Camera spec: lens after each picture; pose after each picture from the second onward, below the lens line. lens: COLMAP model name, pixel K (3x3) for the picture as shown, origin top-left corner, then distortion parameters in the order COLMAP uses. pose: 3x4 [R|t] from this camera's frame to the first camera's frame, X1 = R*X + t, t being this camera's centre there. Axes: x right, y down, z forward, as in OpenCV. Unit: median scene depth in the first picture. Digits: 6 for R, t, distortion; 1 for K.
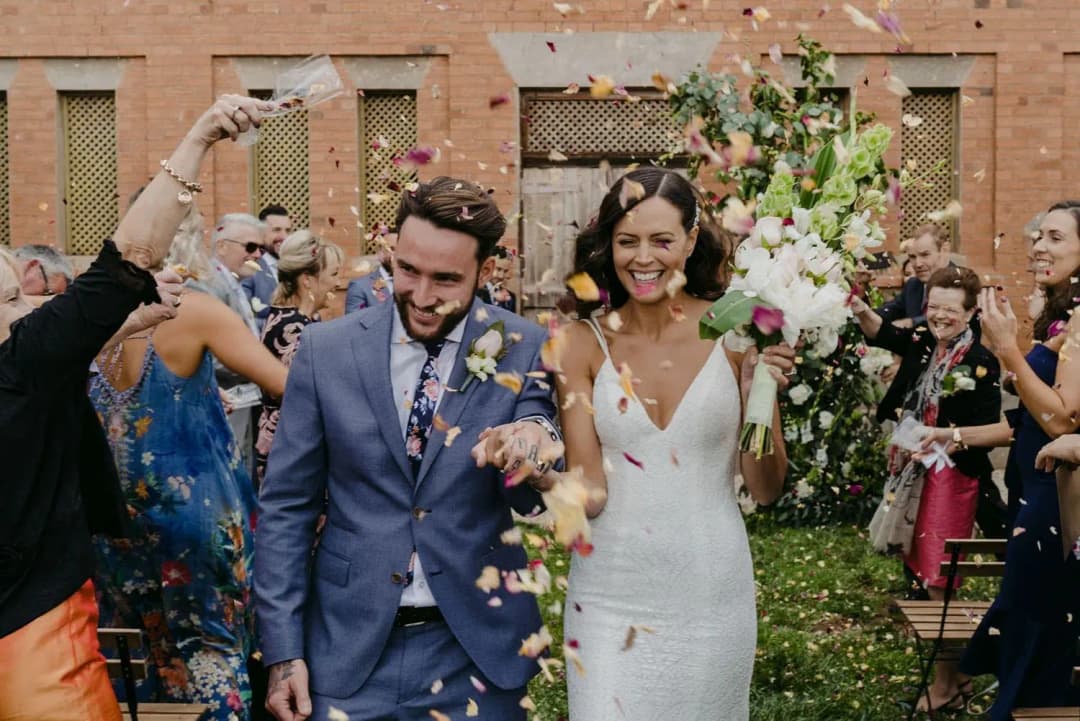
lens RADIAL K [[1066.7, 0, 544.5], [0, 1066.7, 358.7], [0, 0, 1]] dist [-0.000773, 0.000000]
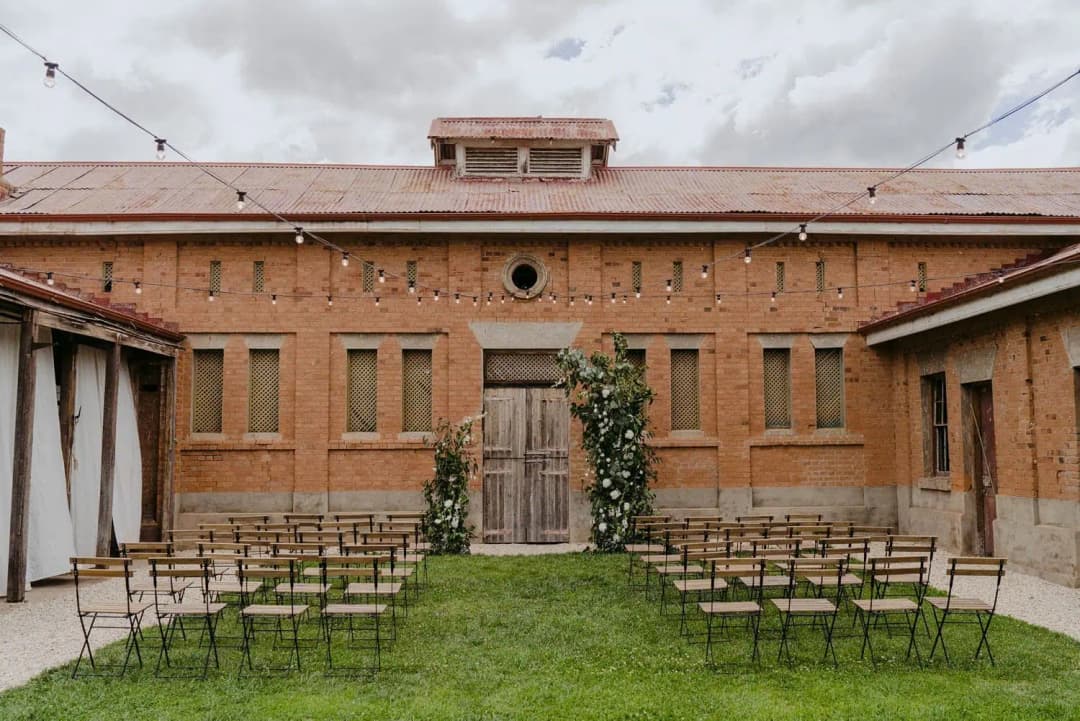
lens RADIAL K [[1066.7, 0, 541.1], [0, 1066.7, 358.3], [0, 0, 1]] dist [-0.000773, 0.000000]
pose [[0.997255, 0.002303, 0.074005, -0.063988], [0.009379, 0.987536, -0.157113, 0.082388], [-0.073444, 0.157376, 0.984804, -0.997827]]
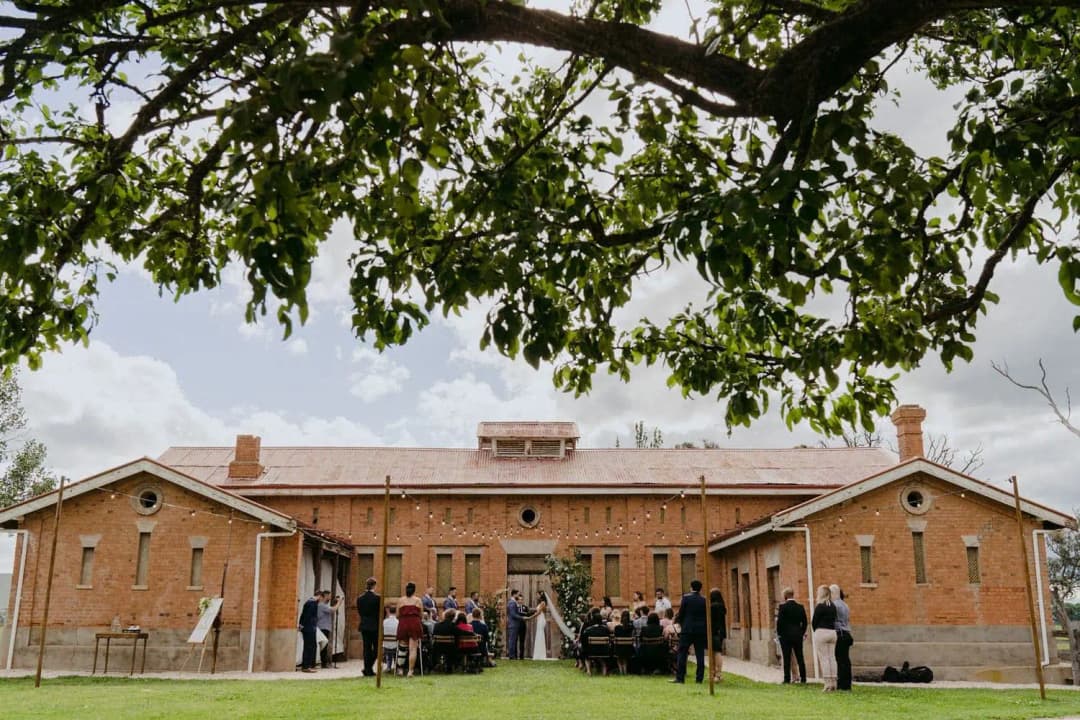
lens RADIAL K [[1066.7, 0, 537.2], [0, 1066.7, 361.5], [0, 0, 1]] dist [-0.000773, 0.000000]
pose [[0.997754, 0.016492, 0.064925, -0.178330], [0.004654, 0.949811, -0.312791, 0.298004], [-0.066825, 0.312390, 0.947600, -2.925324]]
